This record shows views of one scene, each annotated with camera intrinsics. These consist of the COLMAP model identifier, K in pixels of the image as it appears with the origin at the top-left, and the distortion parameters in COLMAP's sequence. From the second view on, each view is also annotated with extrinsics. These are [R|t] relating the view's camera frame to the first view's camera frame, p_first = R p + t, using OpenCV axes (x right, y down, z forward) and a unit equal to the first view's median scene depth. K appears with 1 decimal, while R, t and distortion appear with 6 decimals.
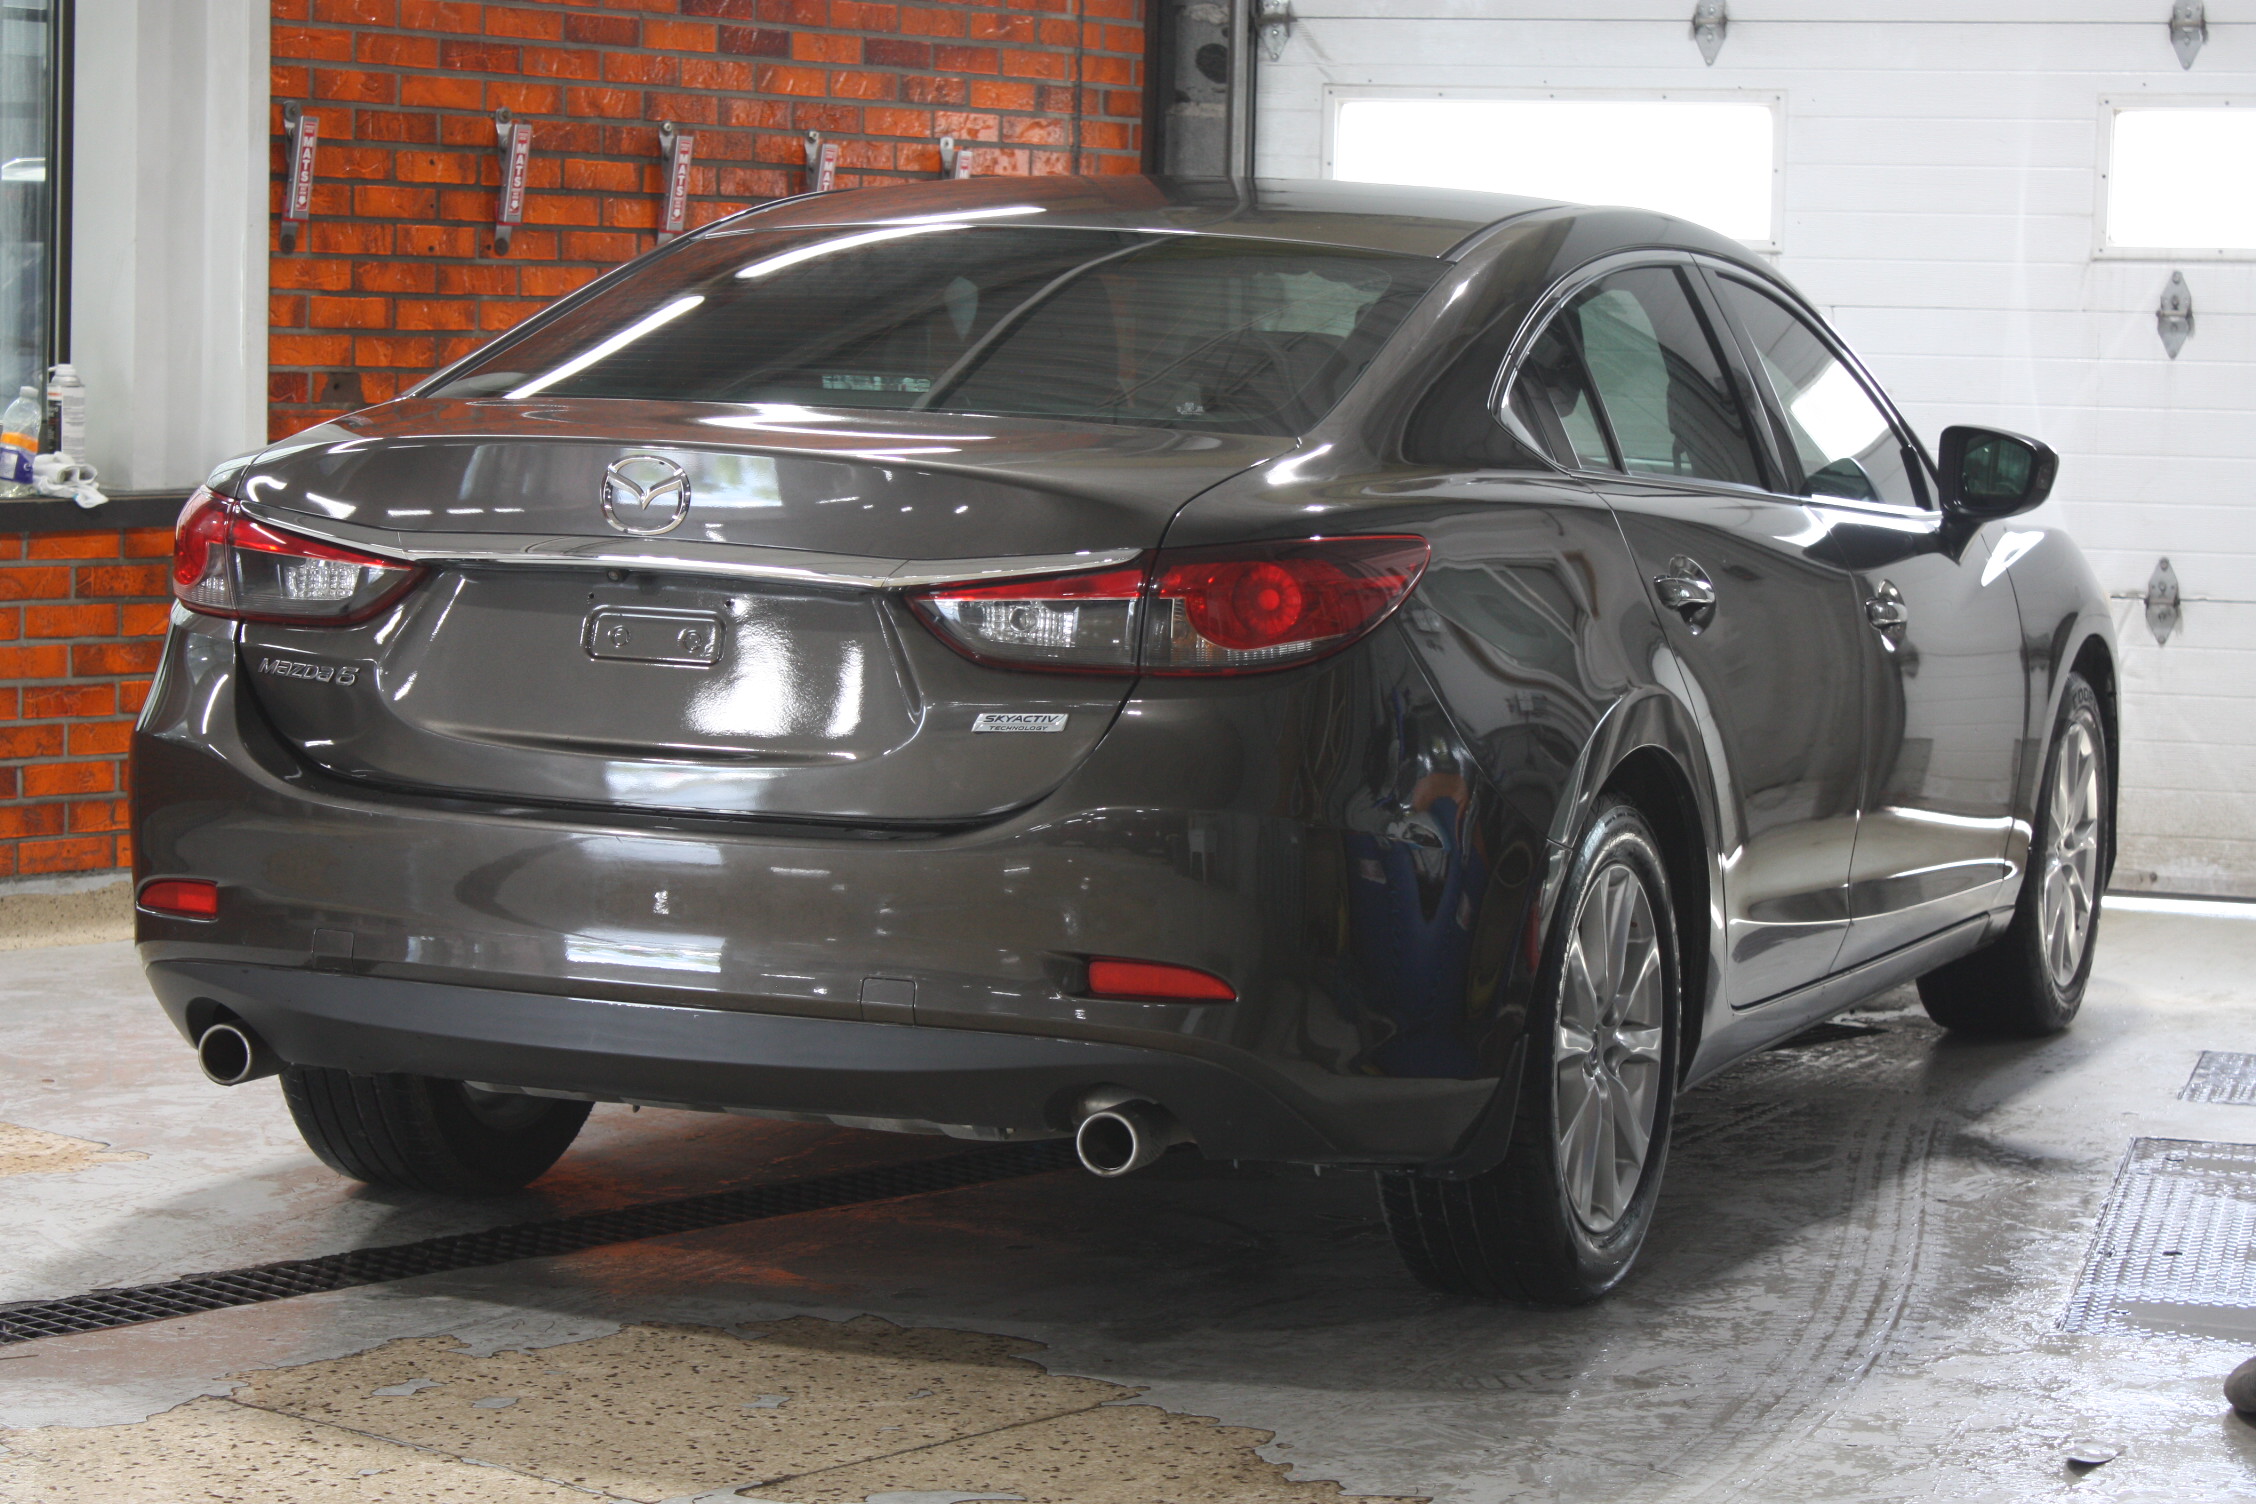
lens RADIAL K [[5241.2, 0, 1128.0], [0, 5241.2, 752.0], [0, 0, 1]] dist [0.017193, -0.048602]
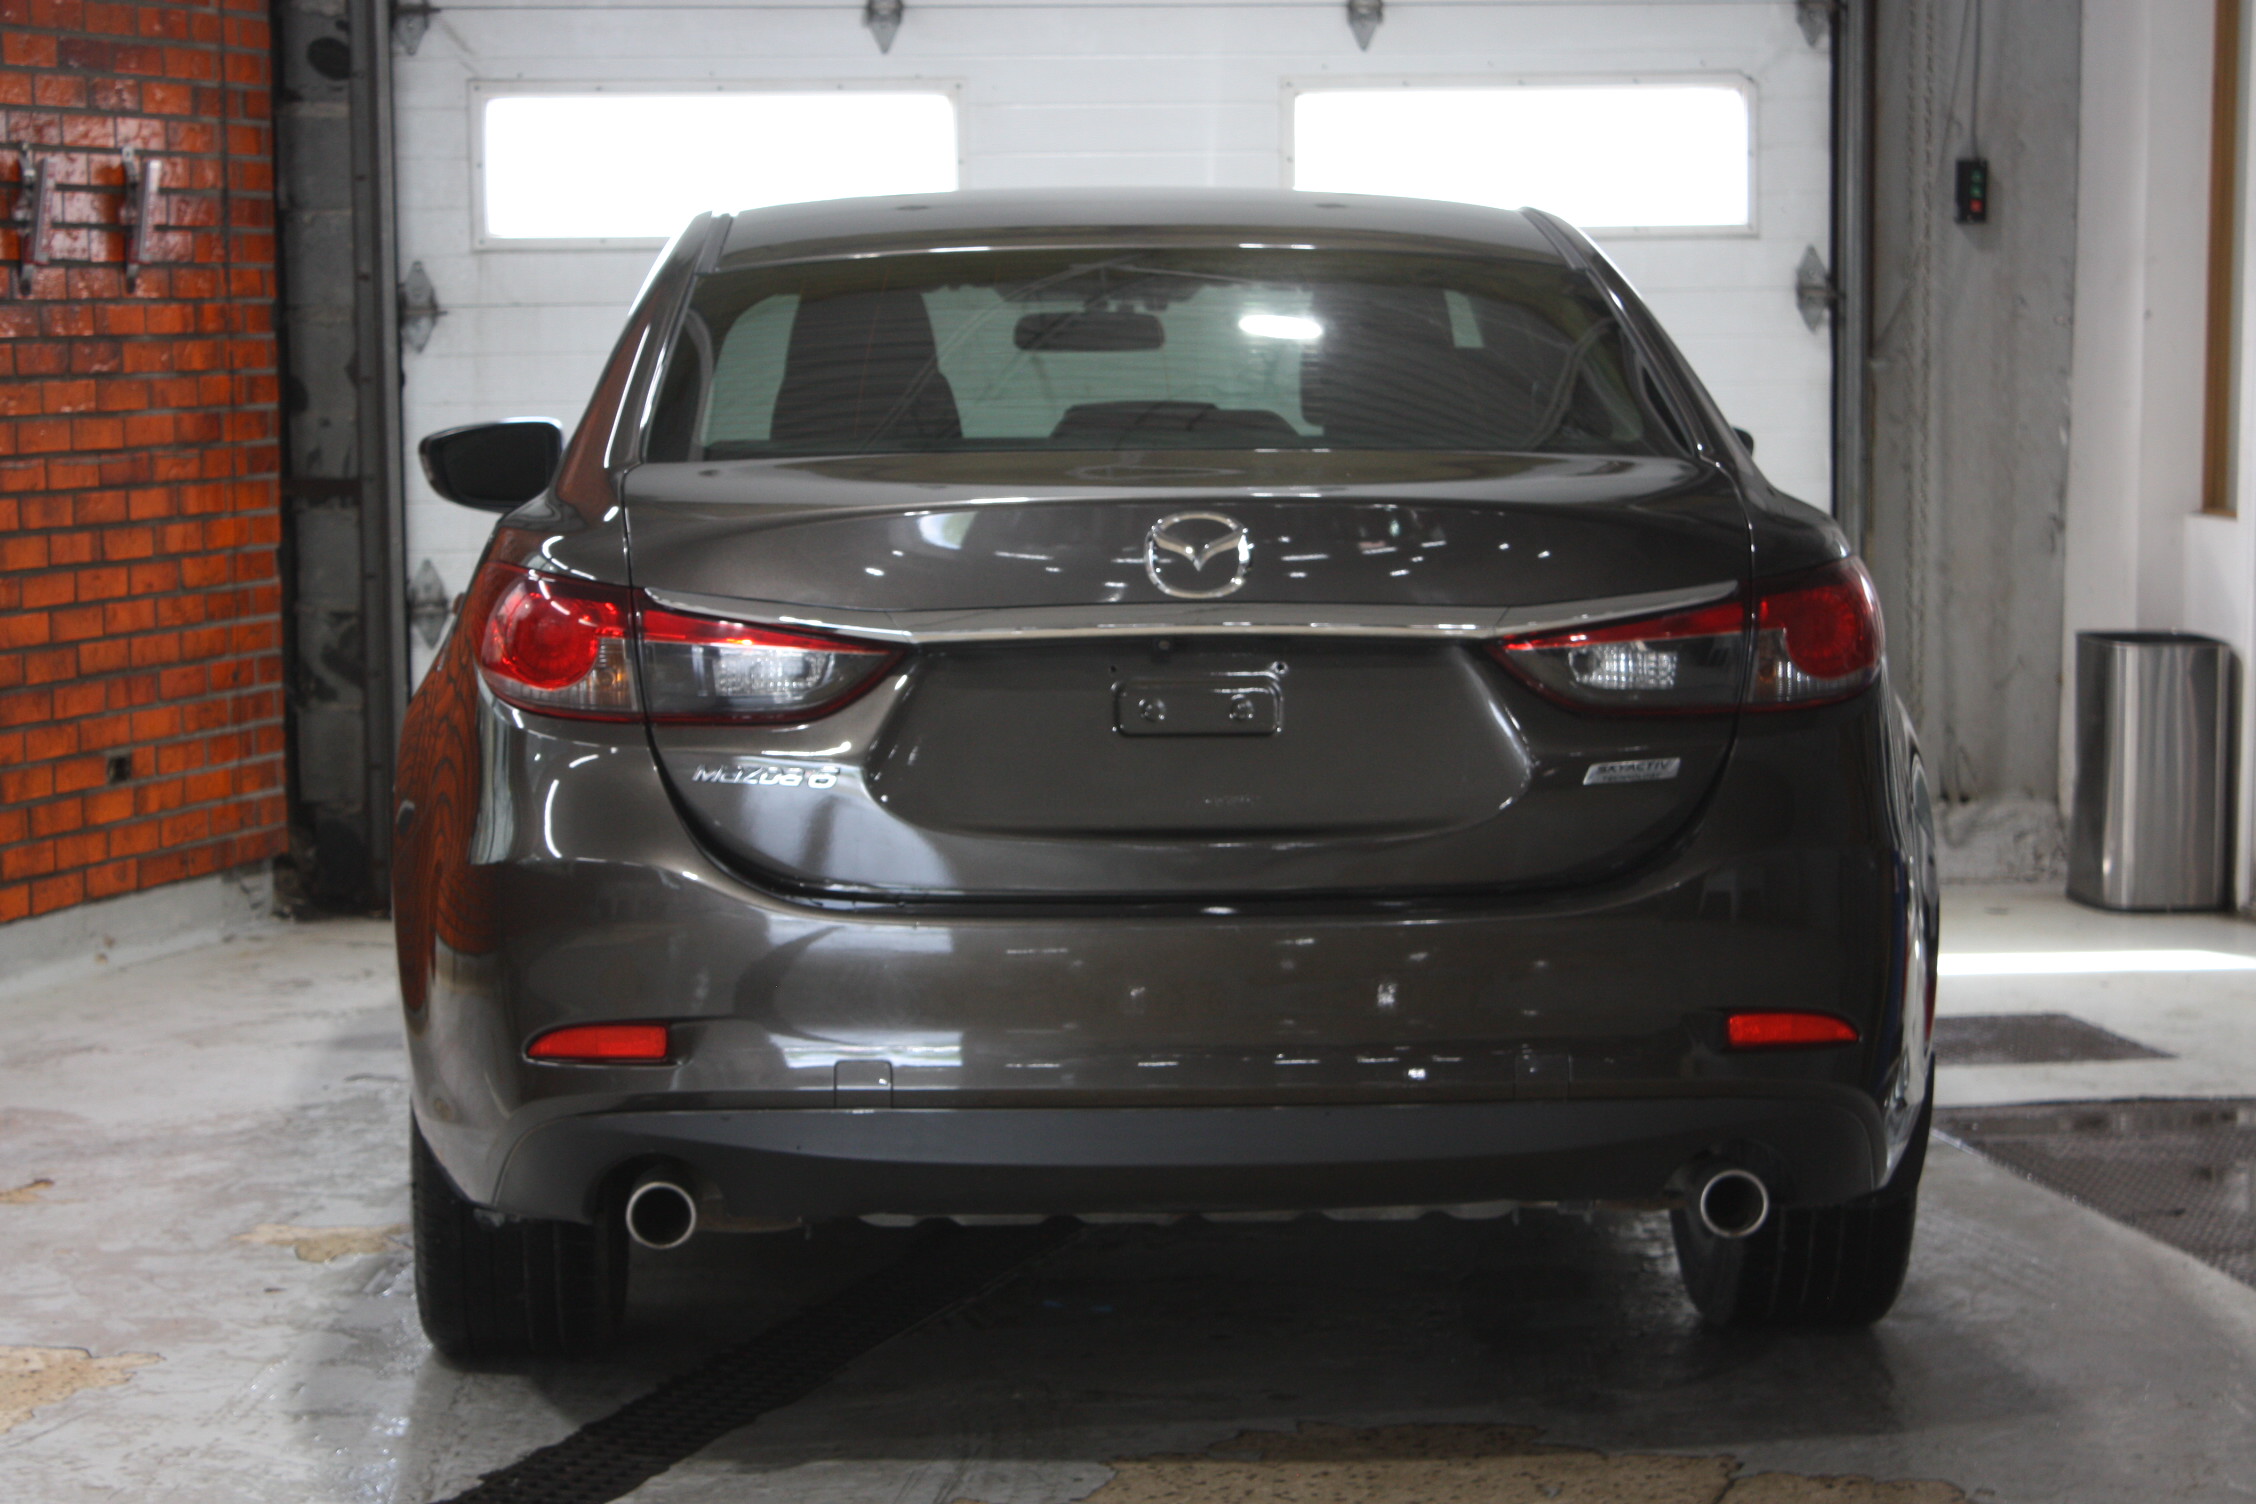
lens RADIAL K [[5514.0, 0, 1128.0], [0, 5514.0, 752.0], [0, 0, 1]] dist [0.089583, 0.812315]
pose [[0.919239, -0.068374, 0.387718, -0.250600], [0.068206, 0.997570, 0.014212, -0.014951], [-0.387748, 0.013381, 0.921668, 0.054462]]
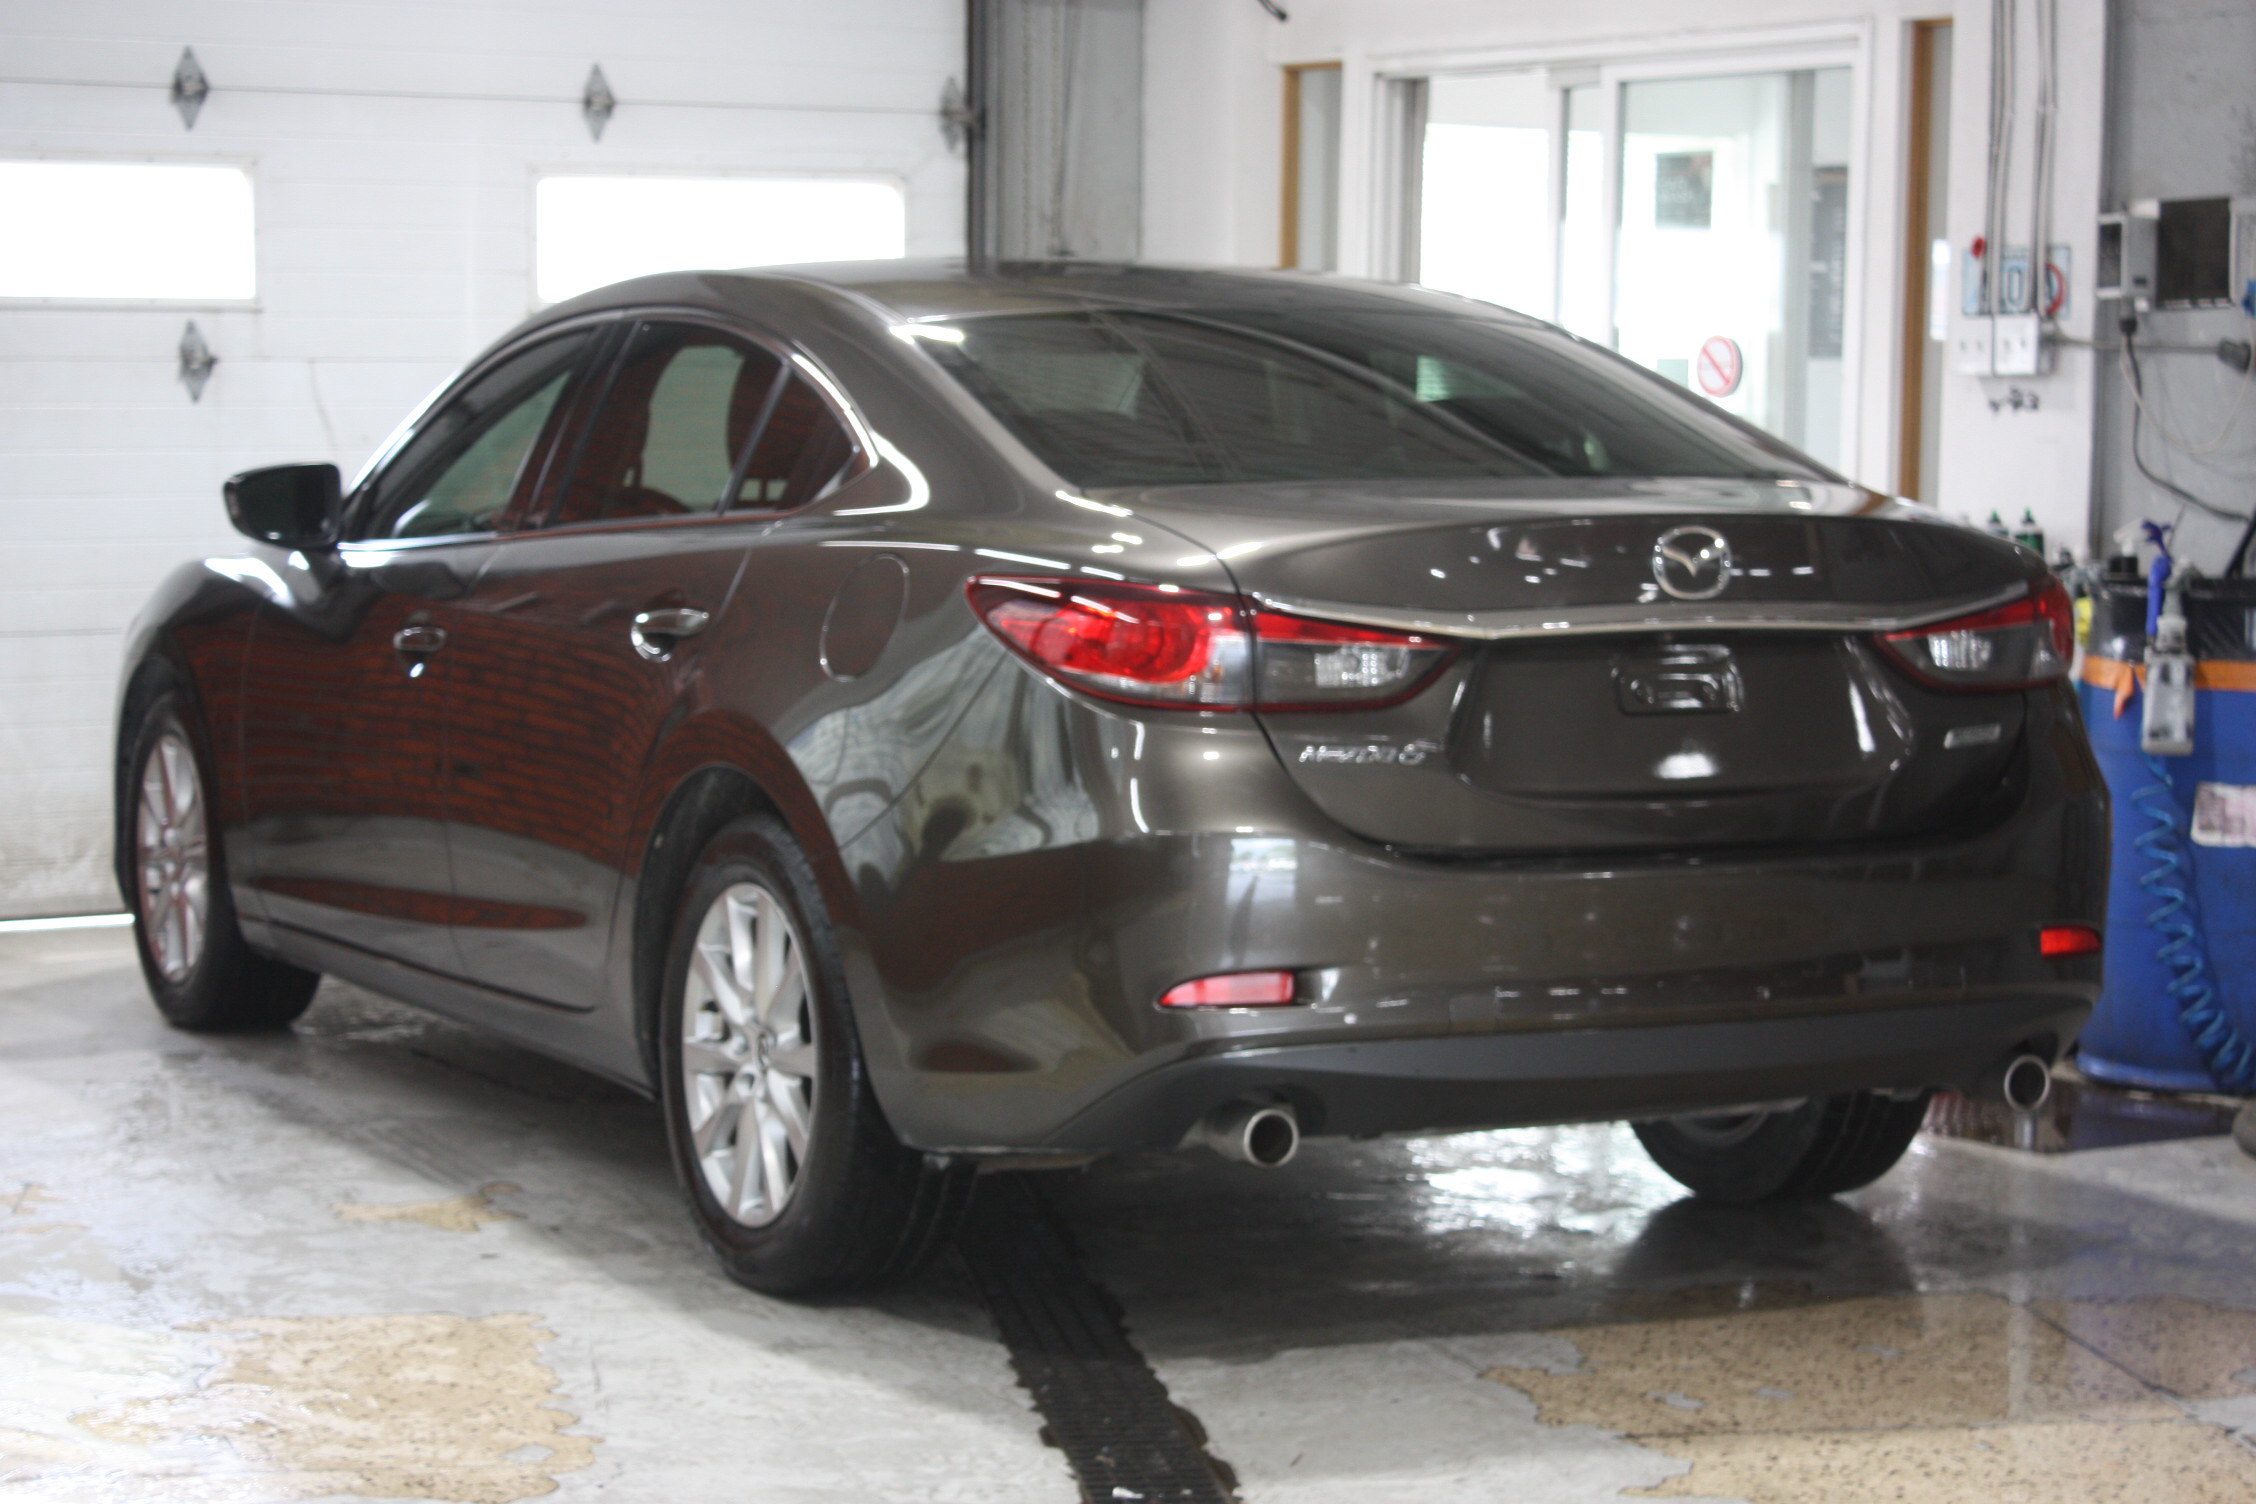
lens RADIAL K [[4911.6, 0, 1128.0], [0, 4911.6, 752.0], [0, 0, 1]] dist [0.101341, 0.319465]
pose [[0.696837, -0.082023, 0.712524, -0.472595], [0.079886, 0.996134, 0.036544, -0.028988], [-0.712767, 0.031456, 0.700695, 0.184569]]
